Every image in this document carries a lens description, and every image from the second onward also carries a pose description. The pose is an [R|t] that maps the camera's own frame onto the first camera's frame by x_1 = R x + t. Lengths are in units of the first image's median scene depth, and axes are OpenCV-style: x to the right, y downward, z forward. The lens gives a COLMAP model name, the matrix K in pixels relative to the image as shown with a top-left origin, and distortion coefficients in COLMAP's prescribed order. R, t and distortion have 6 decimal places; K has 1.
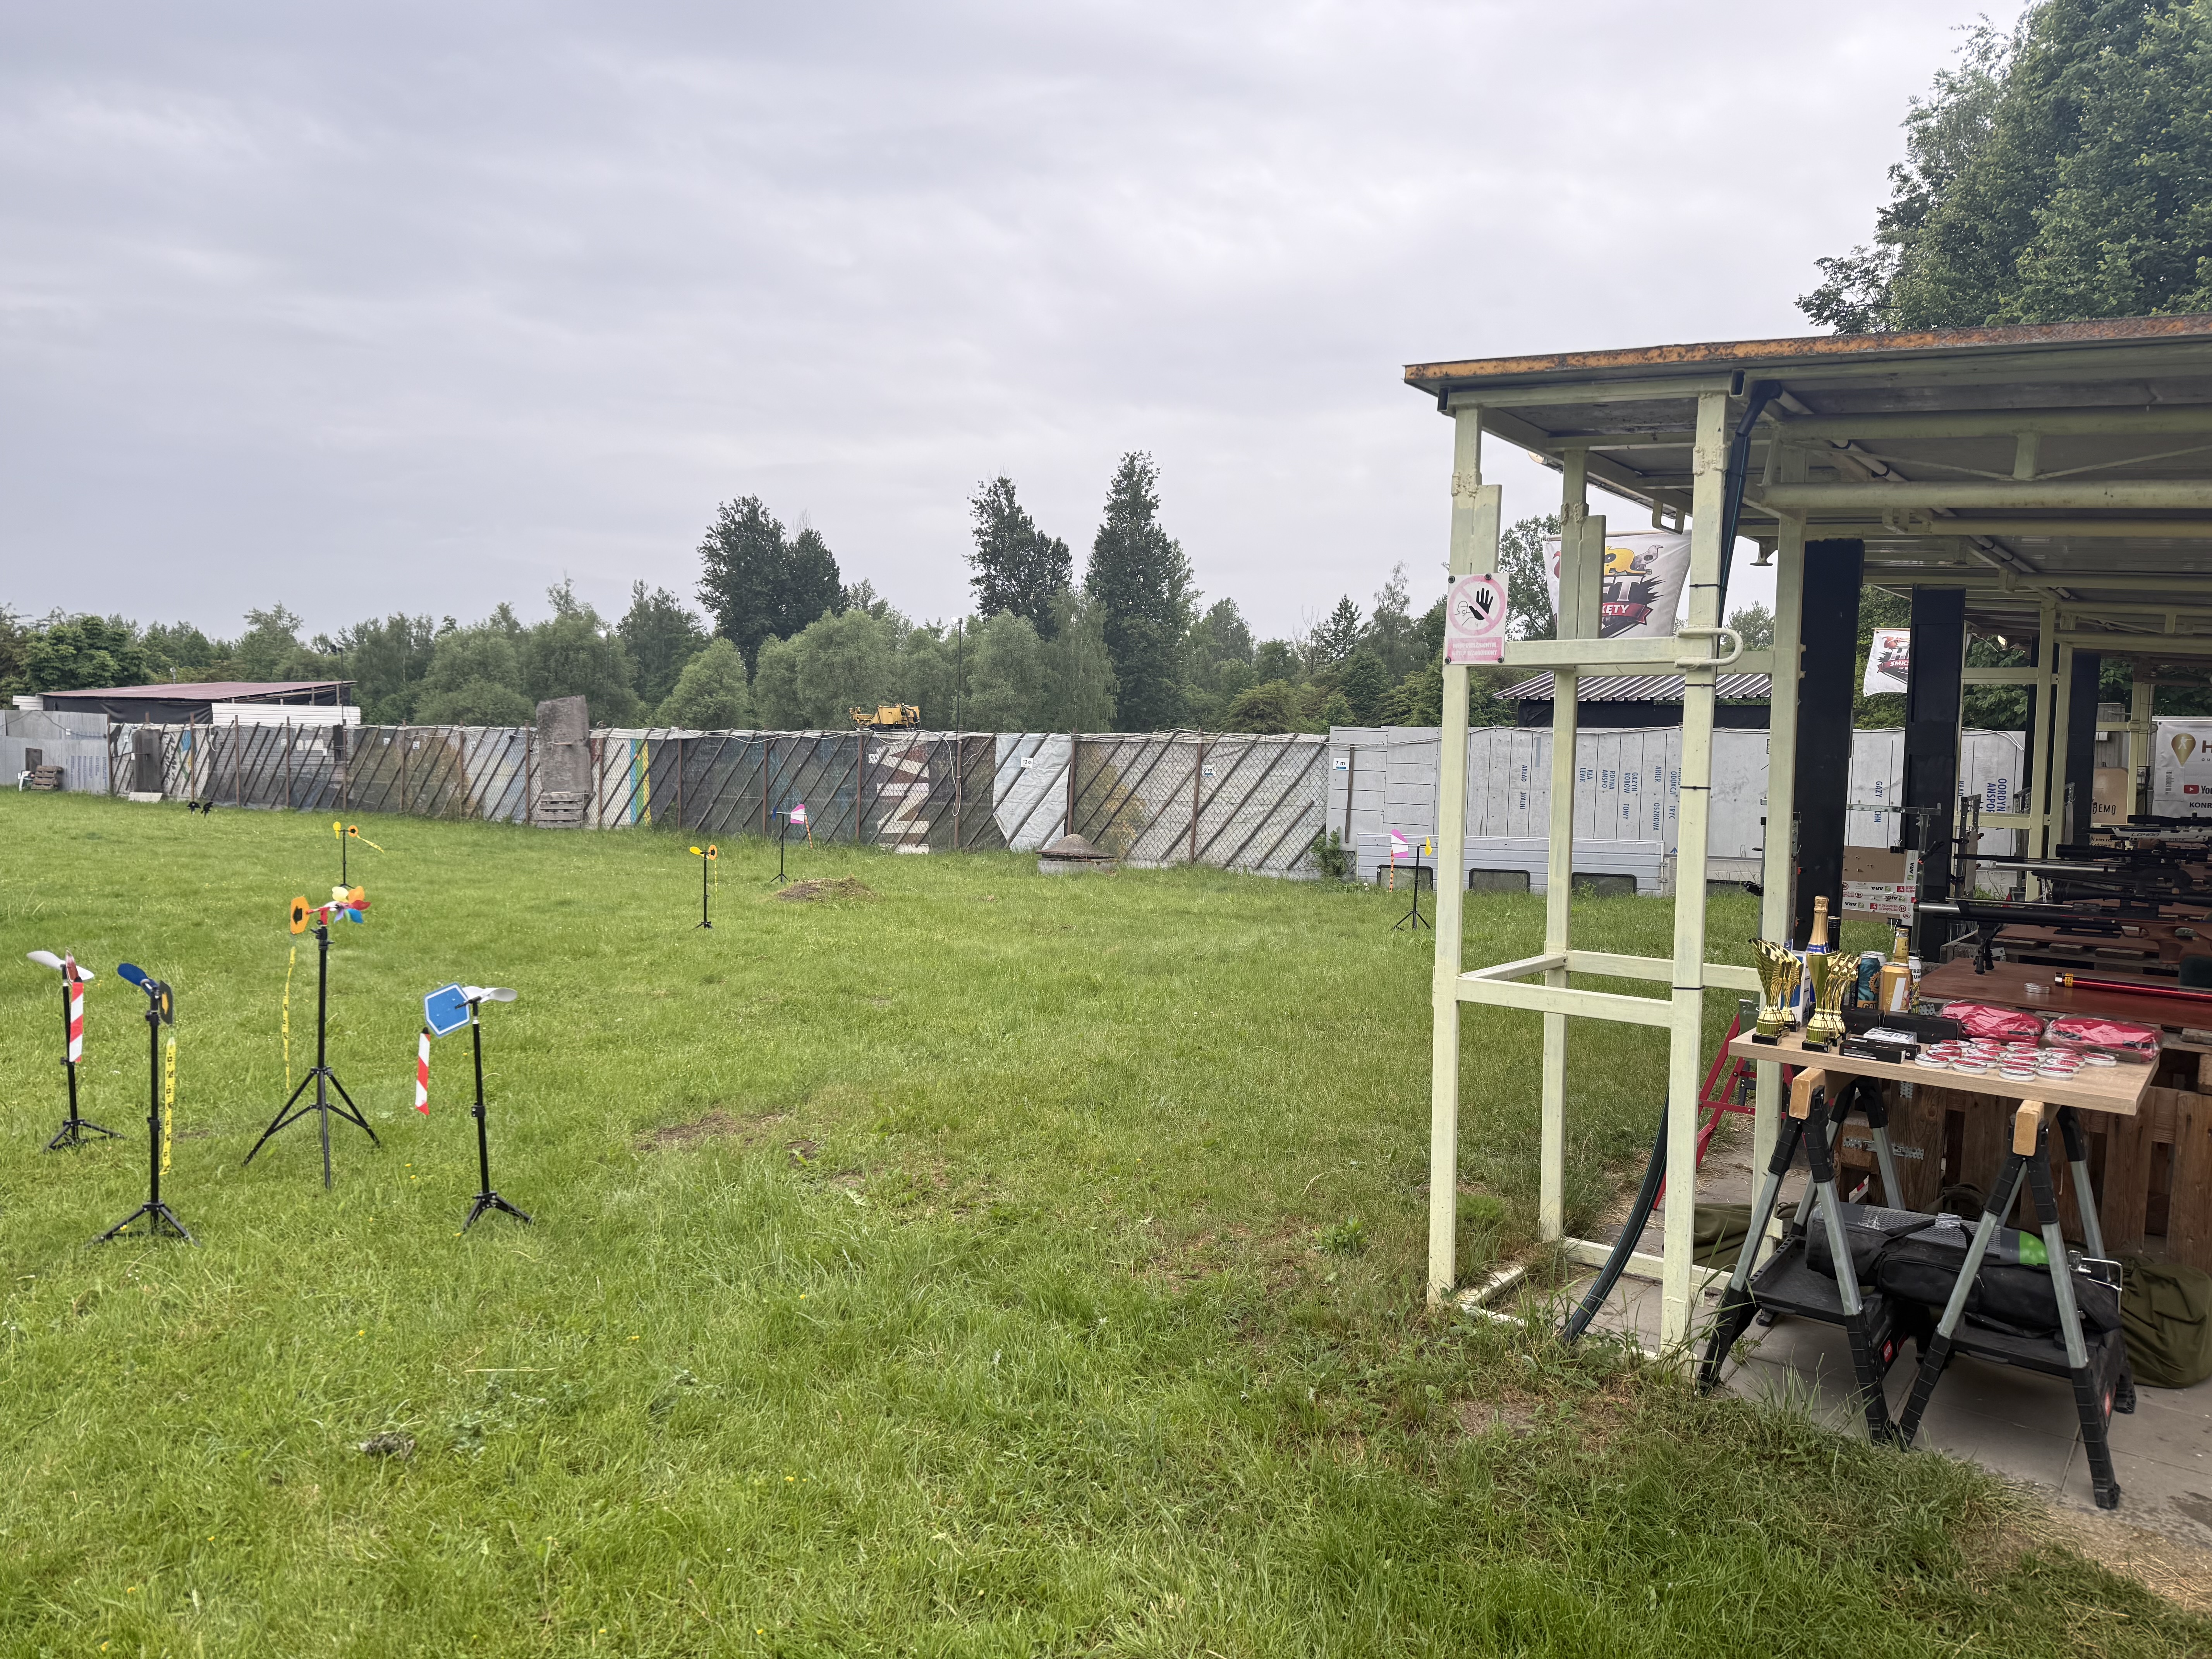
lens RADIAL K [[1537.6, 0, 1119.6], [0, 1537.6, 835.8], [0, 0, 1]] dist [0.053717, -0.072011]
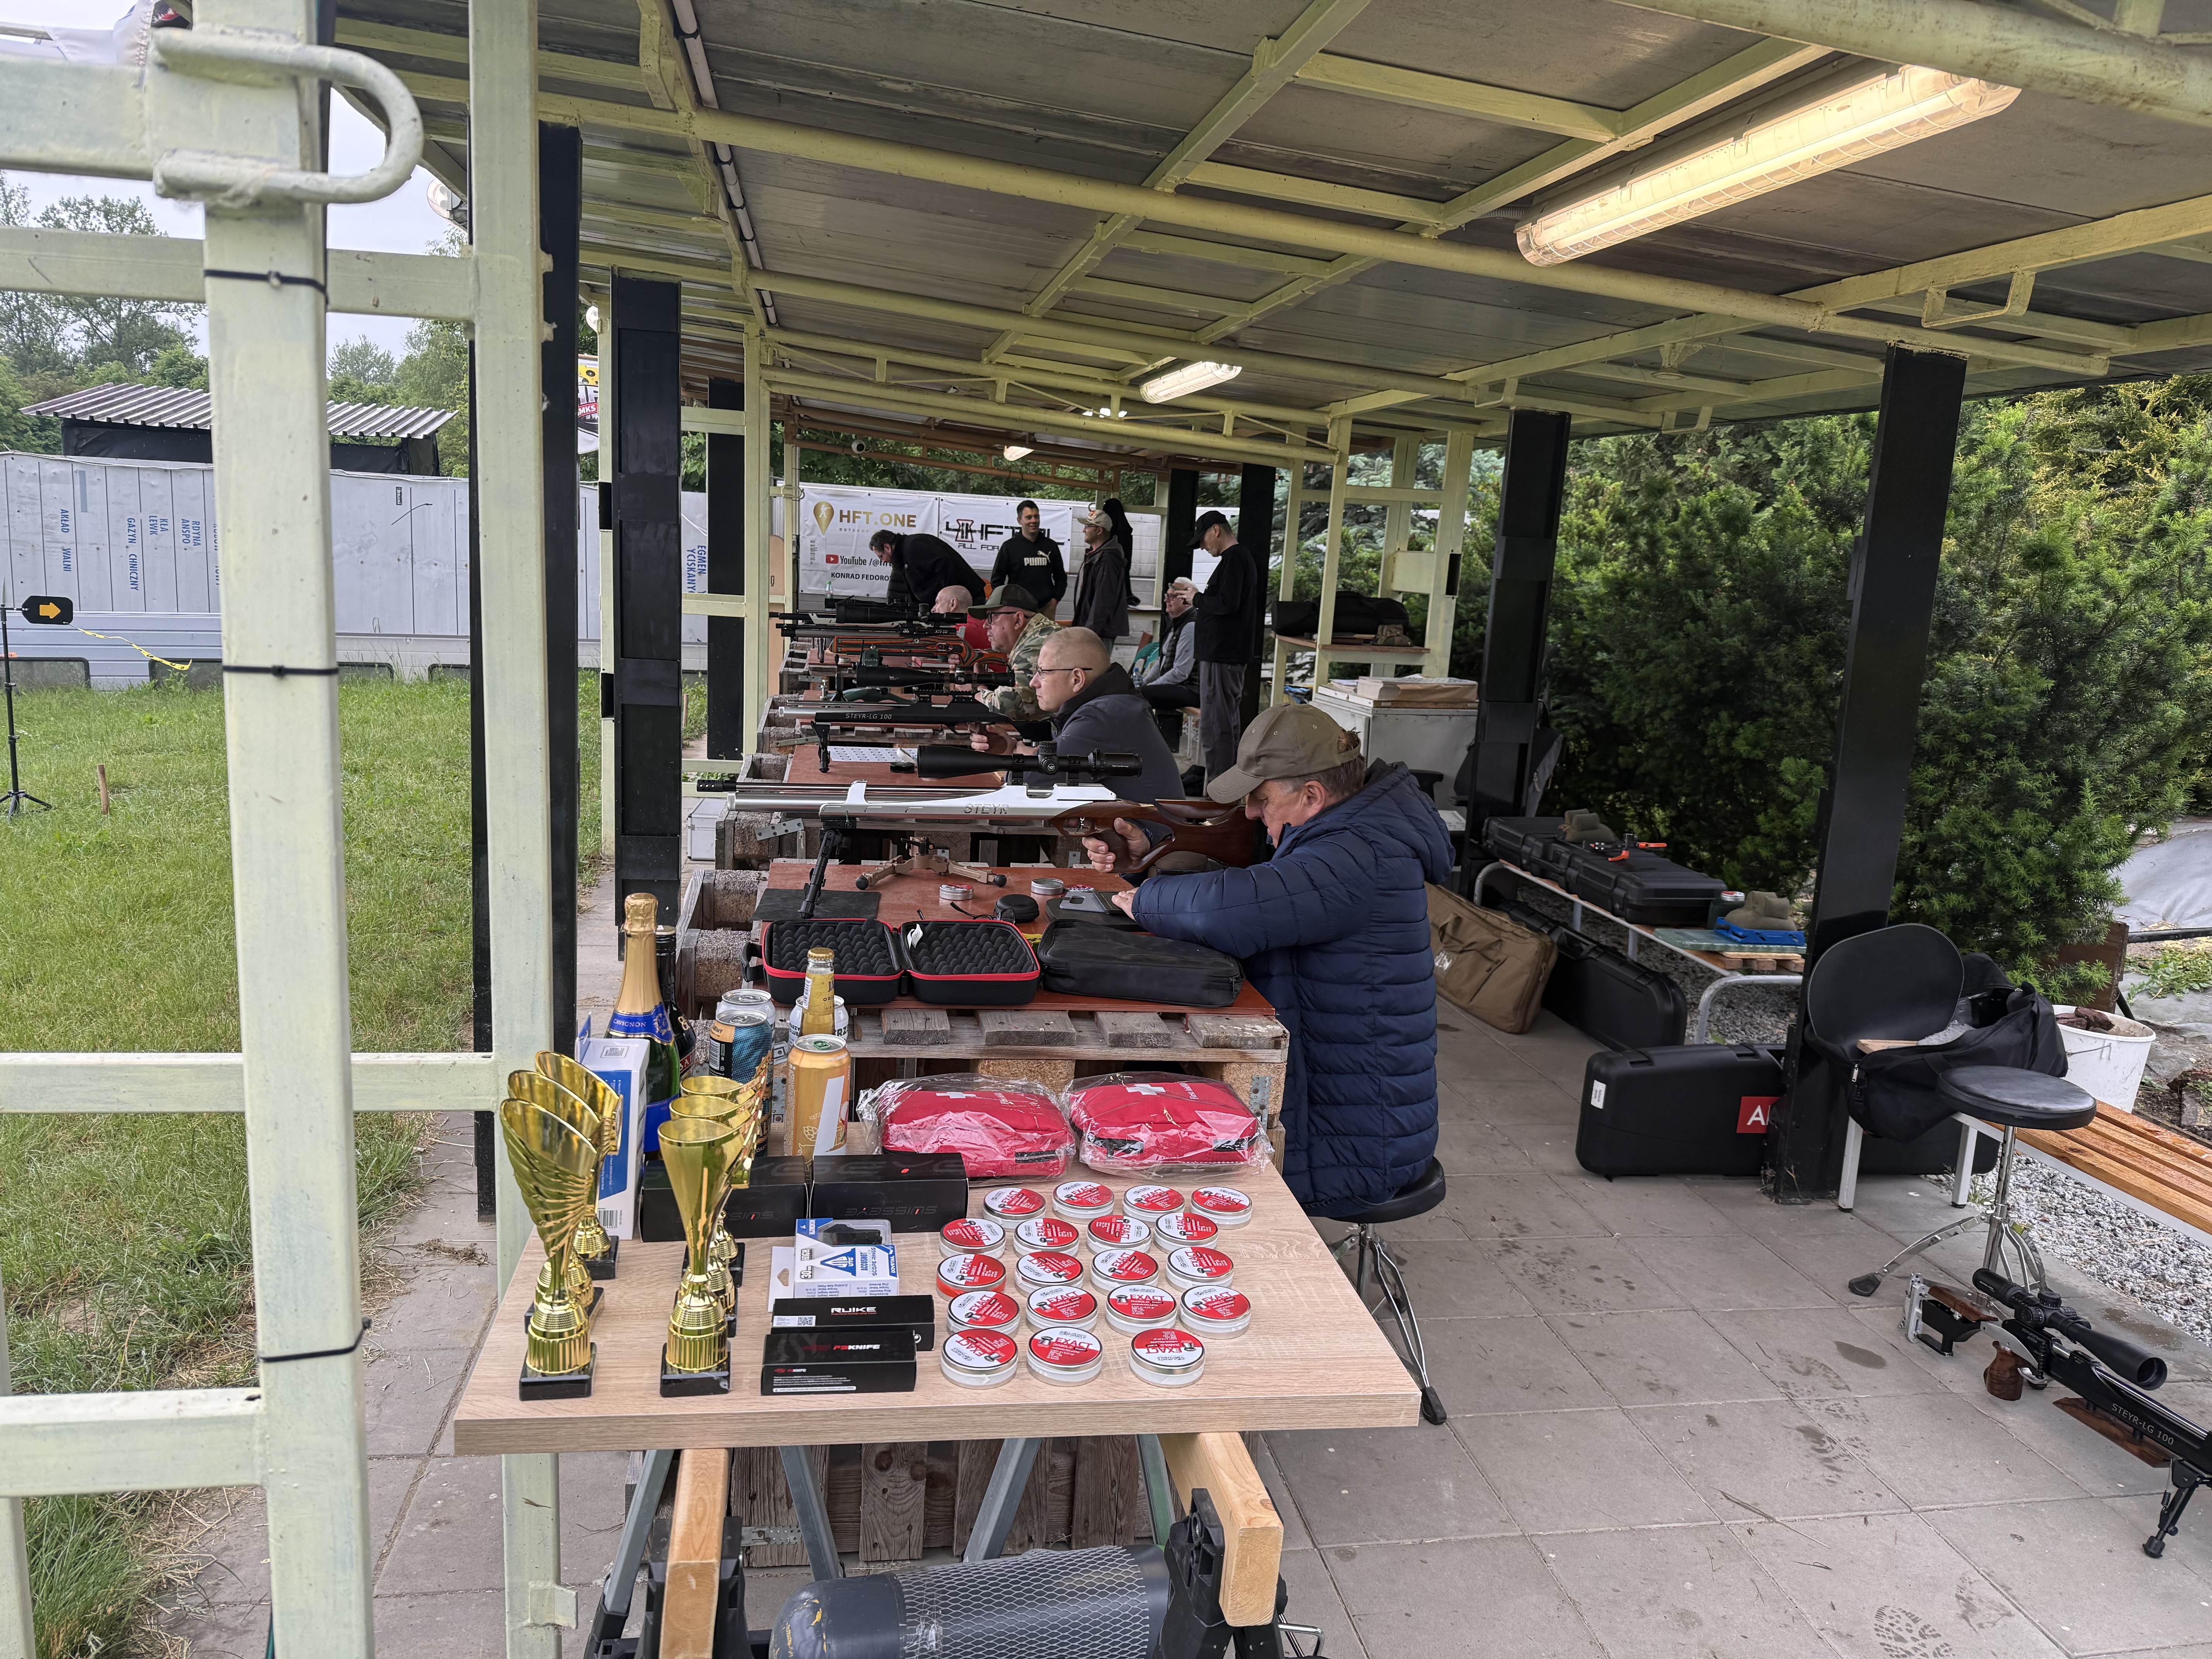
lens RADIAL K [[1537.6, 0, 1084.6], [0, 1537.6, 846.2], [0, 0, 1]] dist [0.053717, -0.072011]
pose [[0.690503, -0.122062, 0.712956, 0.069612], [0.003239, 0.986171, 0.165700, -0.011580], [-0.723322, -0.112107, 0.681349, 0.182125]]
